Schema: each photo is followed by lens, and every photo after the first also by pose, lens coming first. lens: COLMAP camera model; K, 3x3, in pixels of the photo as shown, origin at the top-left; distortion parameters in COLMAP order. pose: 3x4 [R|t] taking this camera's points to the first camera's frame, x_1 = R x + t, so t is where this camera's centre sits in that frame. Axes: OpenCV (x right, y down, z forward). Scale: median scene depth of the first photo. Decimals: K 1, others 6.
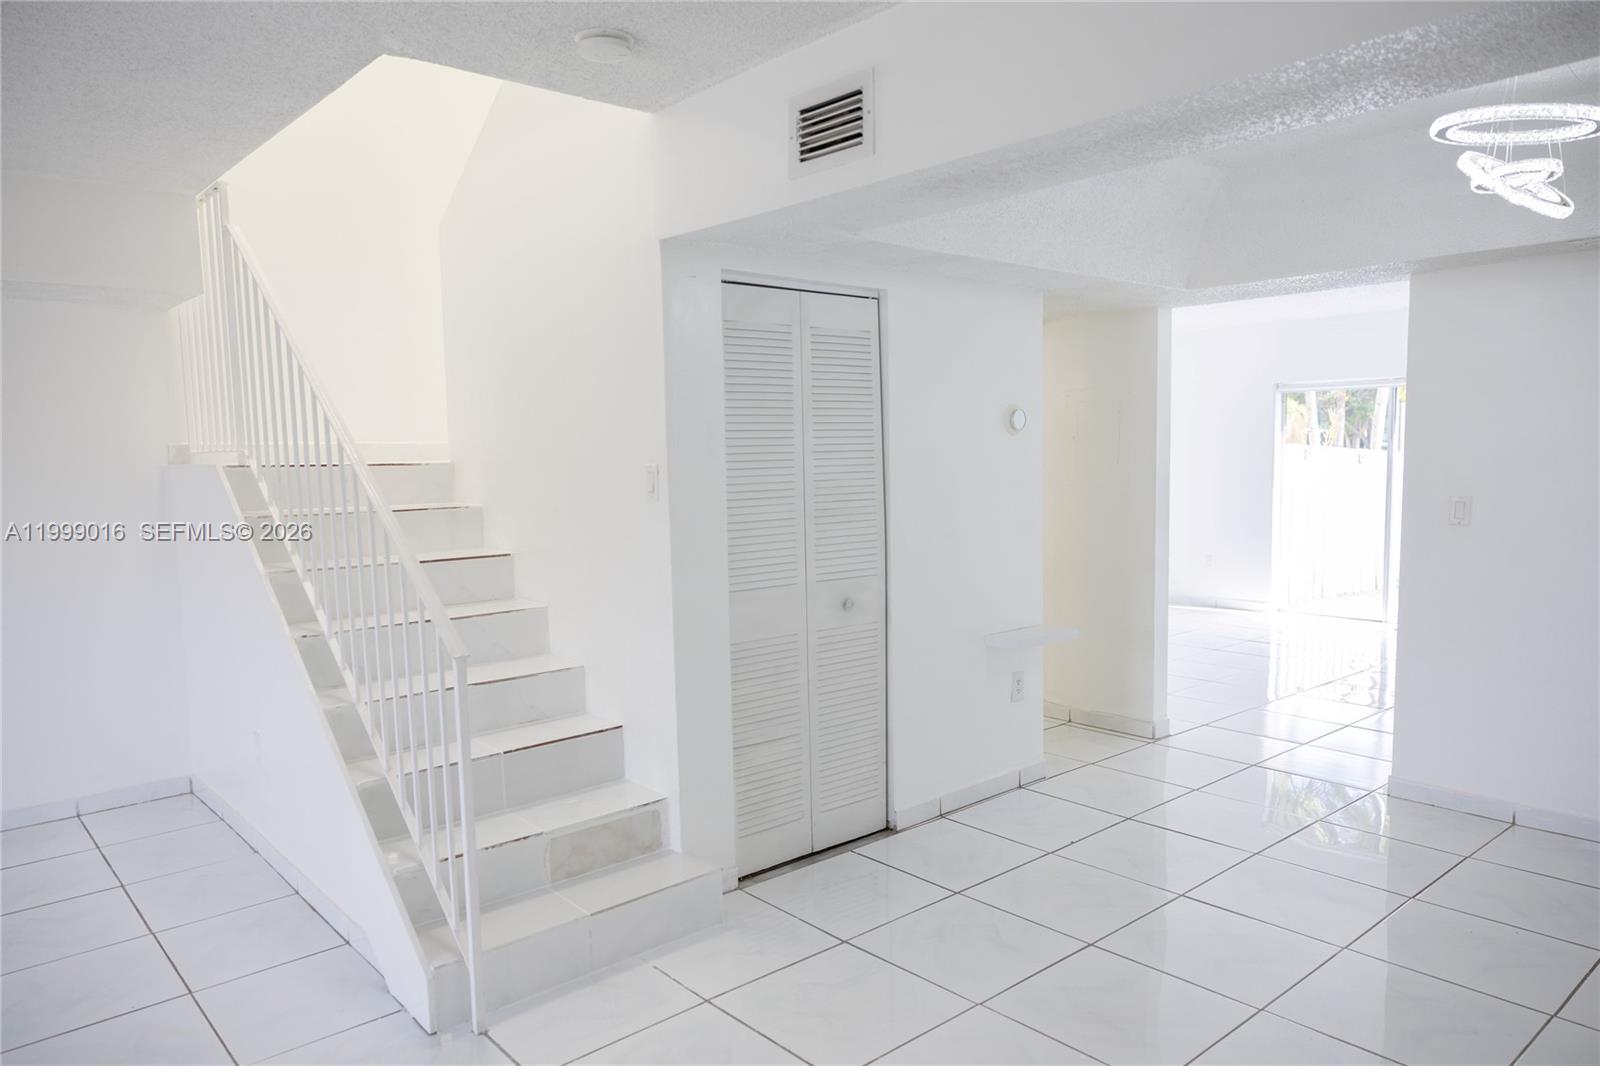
lens RADIAL K [[1072.1, 0, 797.6], [0, 1072.1, 549.2], [0, 0, 1]] dist [-0.003334, -0.001010]
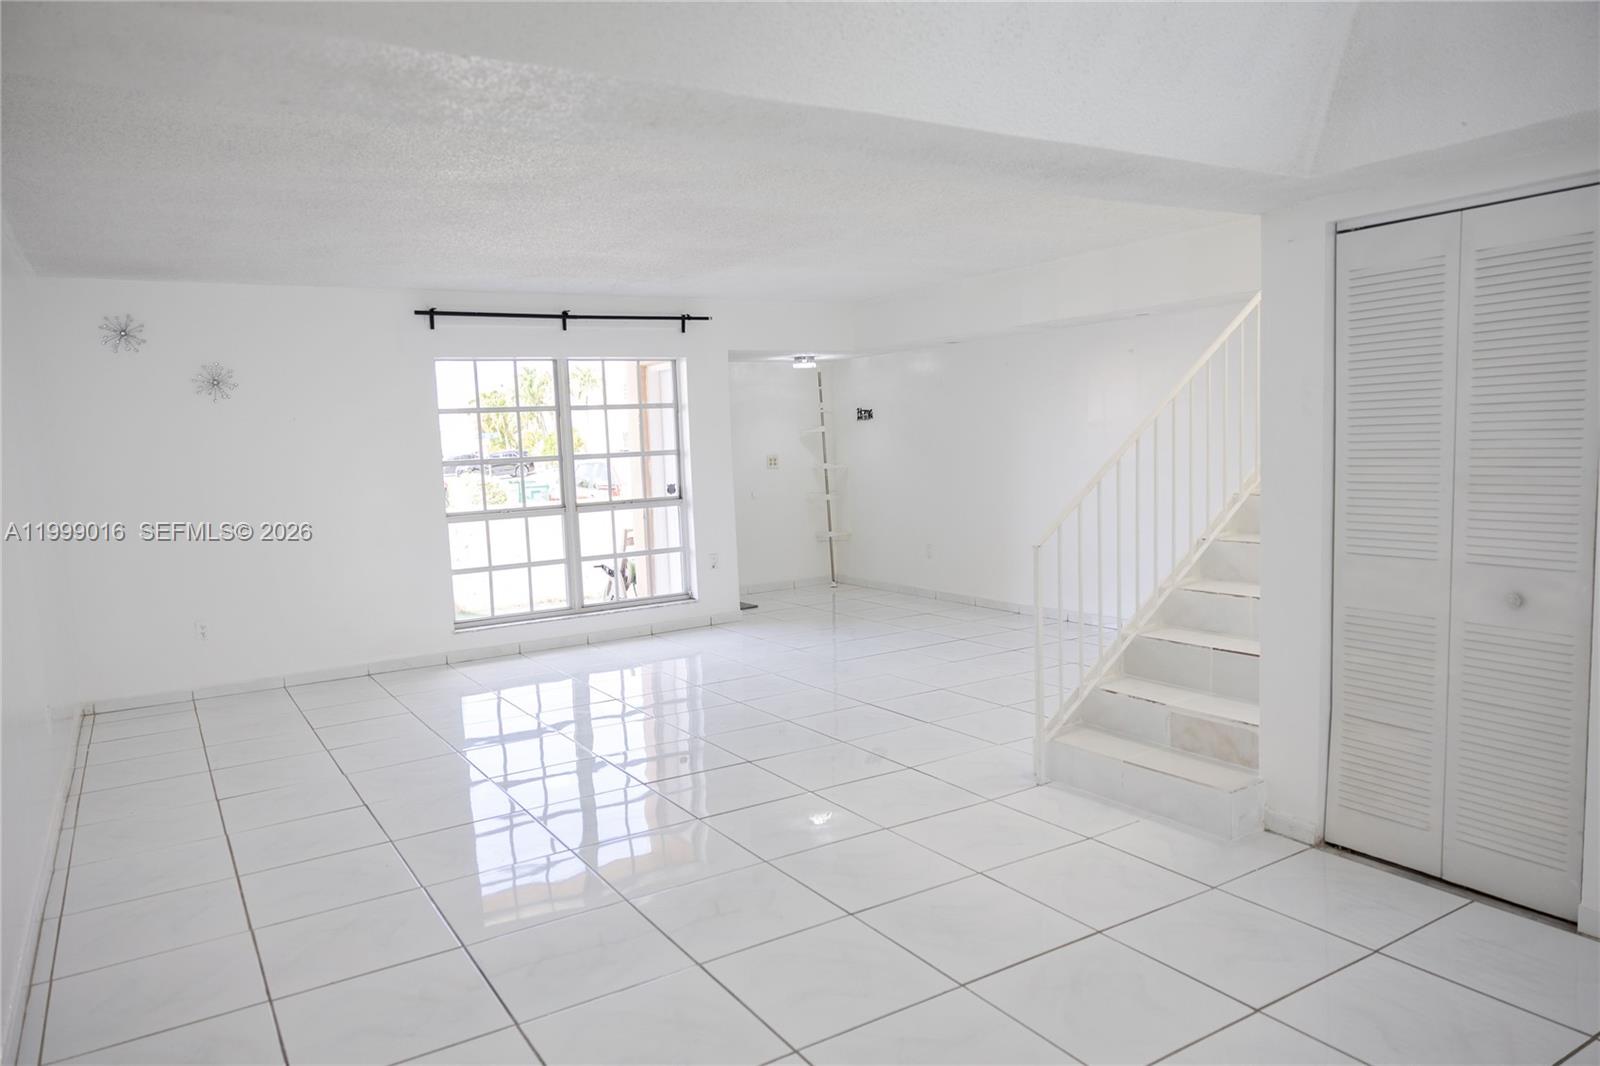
lens RADIAL K [[1072.1, 0, 797.6], [0, 1072.1, 549.2], [0, 0, 1]] dist [-0.003334, -0.001010]
pose [[-0.161410, 0.132362, -0.977971, 0.937888], [-0.046100, 0.988872, 0.141446, -0.075142], [0.985810, 0.067915, -0.153512, 0.641038]]
